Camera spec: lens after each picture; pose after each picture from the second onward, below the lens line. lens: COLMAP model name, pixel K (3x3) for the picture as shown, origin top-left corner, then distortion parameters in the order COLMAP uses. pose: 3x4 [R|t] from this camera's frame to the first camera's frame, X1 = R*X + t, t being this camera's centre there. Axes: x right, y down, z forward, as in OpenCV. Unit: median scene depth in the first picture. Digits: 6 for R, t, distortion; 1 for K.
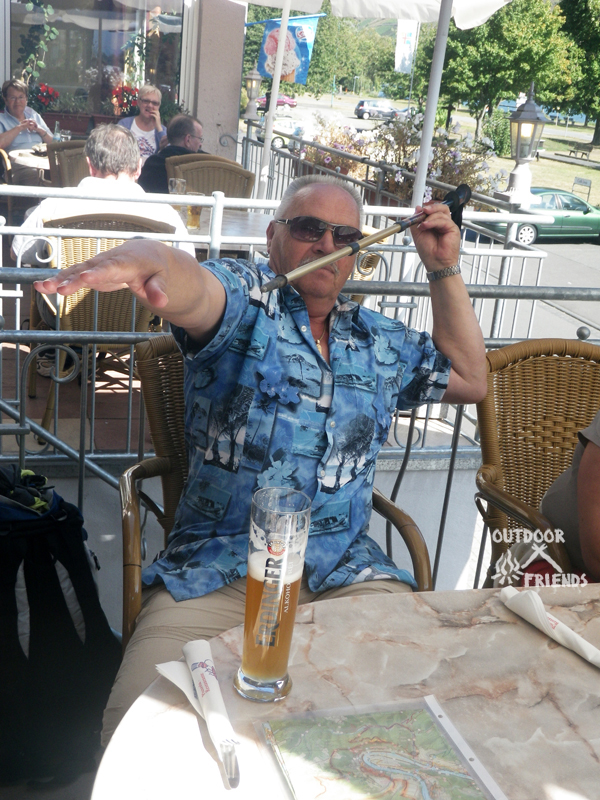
lens RADIAL K [[980.5, 0, 253.8], [0, 980.5, 399.1], [0, 0, 1]] dist [0.008534, 0.000000]
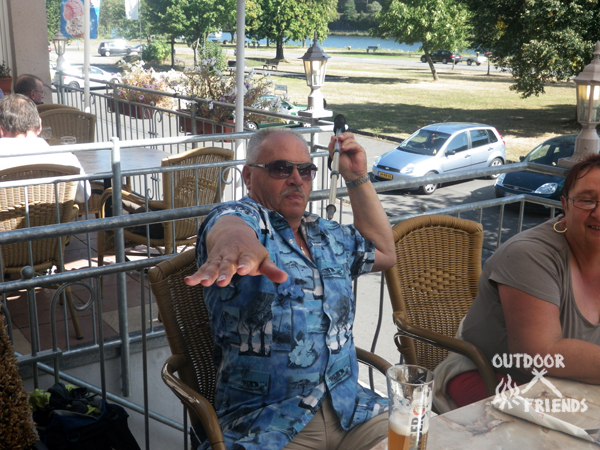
lens RADIAL K [[735.4, 0, 264.3], [0, 735.4, 255.5], [0, 0, 1]] dist [0.008534, 0.000000]
pose [[0.946444, -0.169863, 0.274573, -0.253593], [0.172062, 0.984952, 0.016245, -0.070691], [-0.273200, 0.031868, 0.961429, 0.027577]]
